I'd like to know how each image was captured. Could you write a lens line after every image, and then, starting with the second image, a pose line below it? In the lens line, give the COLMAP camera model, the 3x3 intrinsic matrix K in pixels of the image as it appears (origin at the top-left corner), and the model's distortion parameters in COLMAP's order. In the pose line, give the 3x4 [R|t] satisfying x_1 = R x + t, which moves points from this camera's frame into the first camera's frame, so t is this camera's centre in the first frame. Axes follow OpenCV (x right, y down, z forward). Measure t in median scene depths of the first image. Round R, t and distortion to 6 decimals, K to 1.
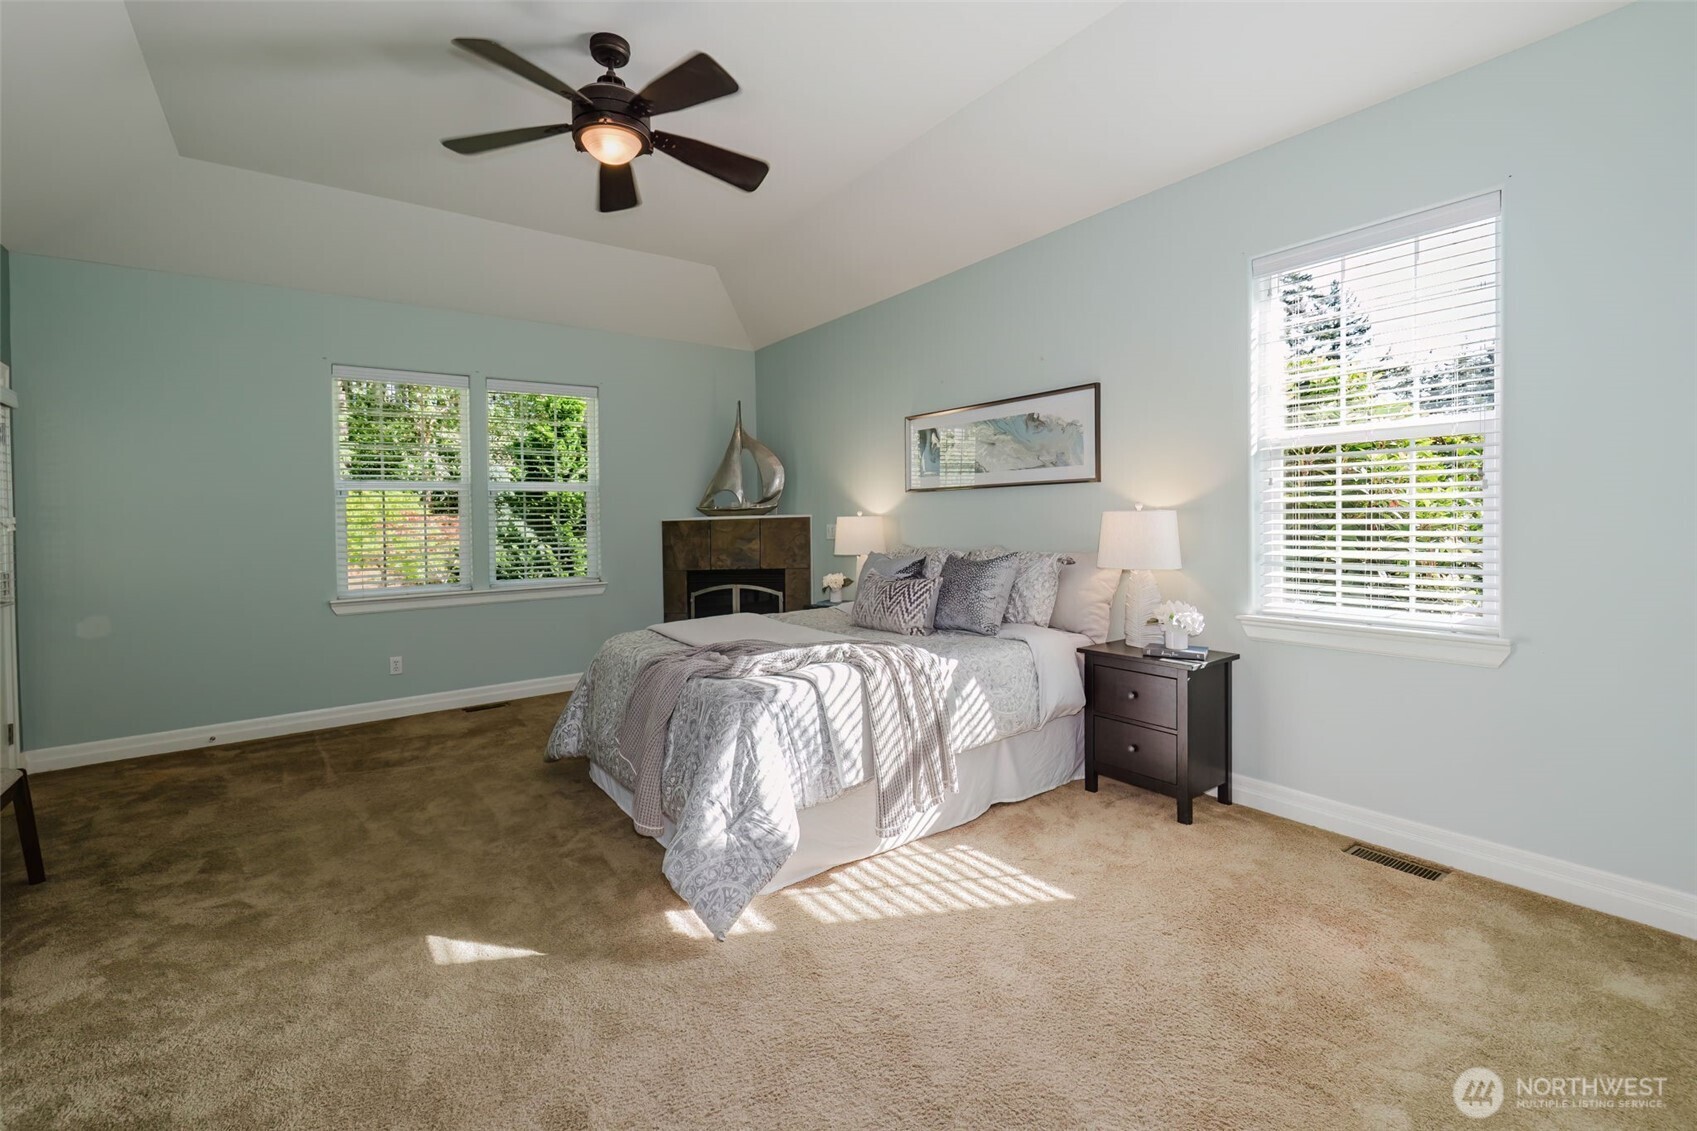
lens RADIAL K [[729.5, 0, 850.0], [0, 729.5, 526.7], [0, 0, 1]] dist [-0.001221, -0.000145]
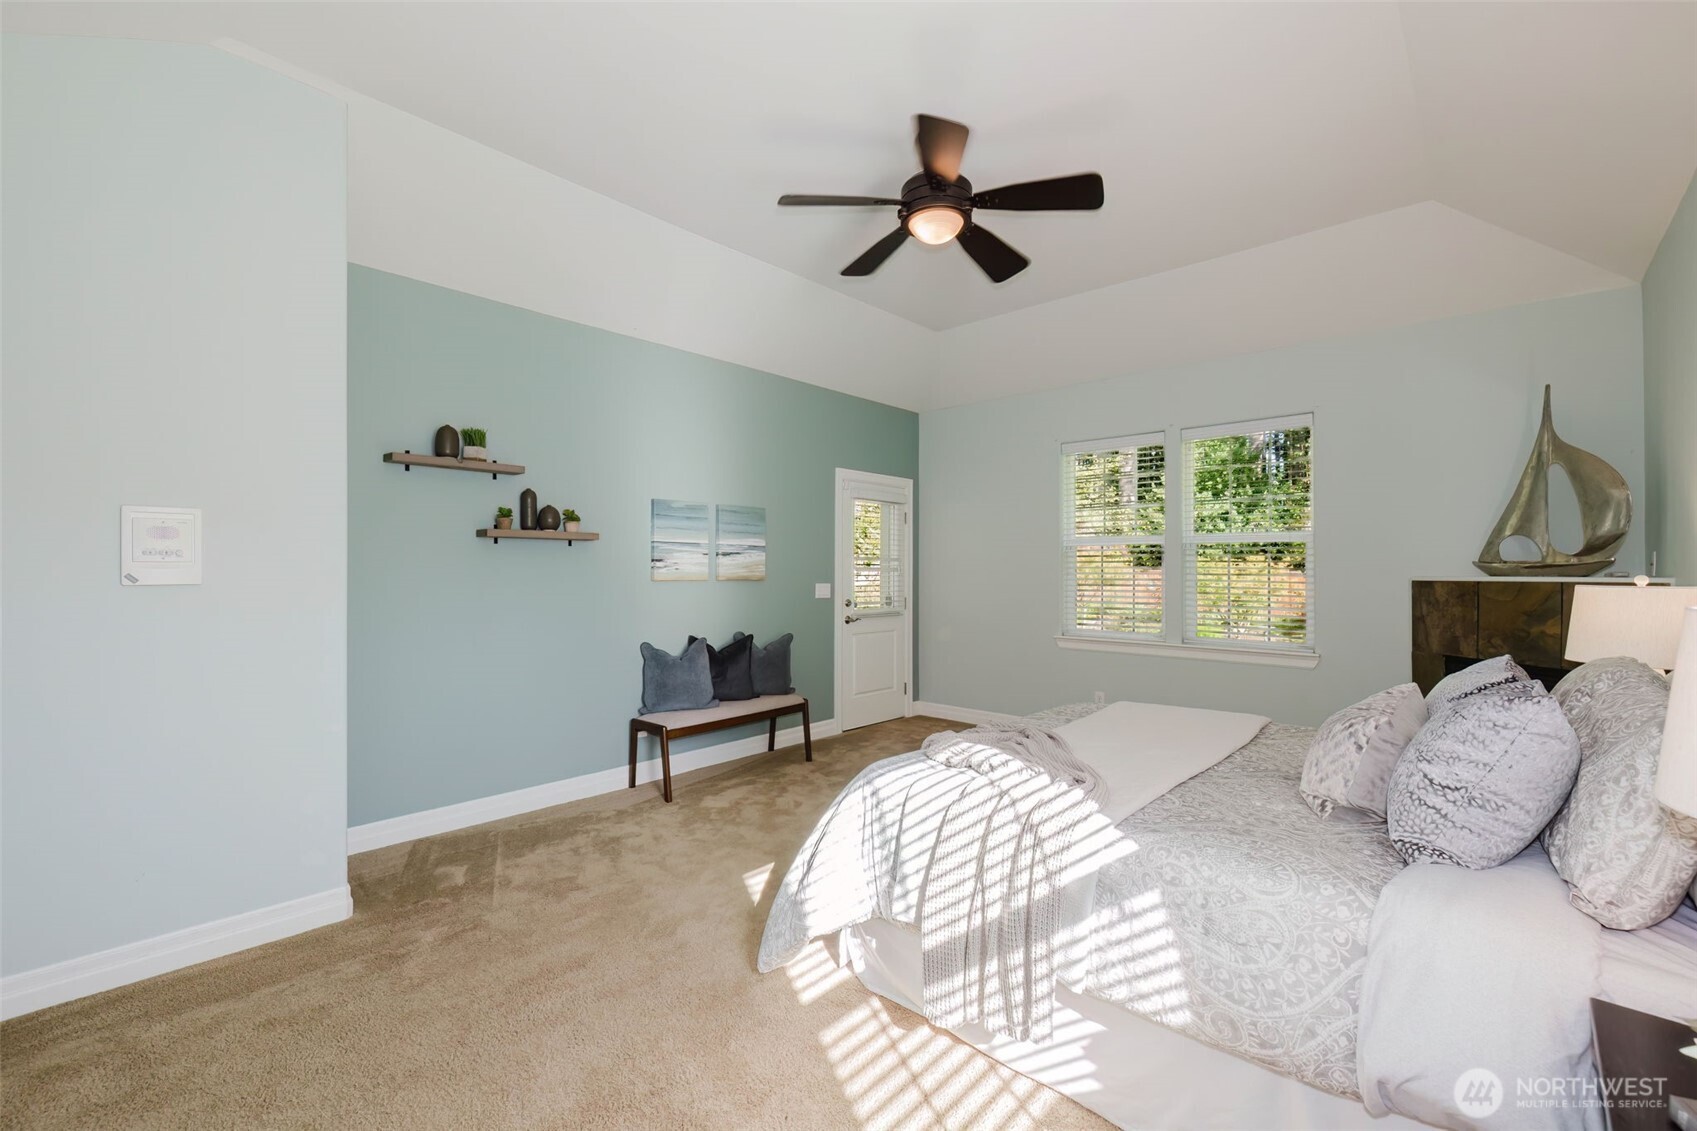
lens RADIAL K [[714.9, 0, 848.5], [0, 714.9, 565.5], [0, 0, 1]] dist [0.001328, 0.000112]
pose [[0.189836, 0.014002, -0.981716, 0.690165], [-0.020531, 0.999736, 0.010289, -0.038918], [0.981601, 0.018202, 0.190073, 0.711613]]
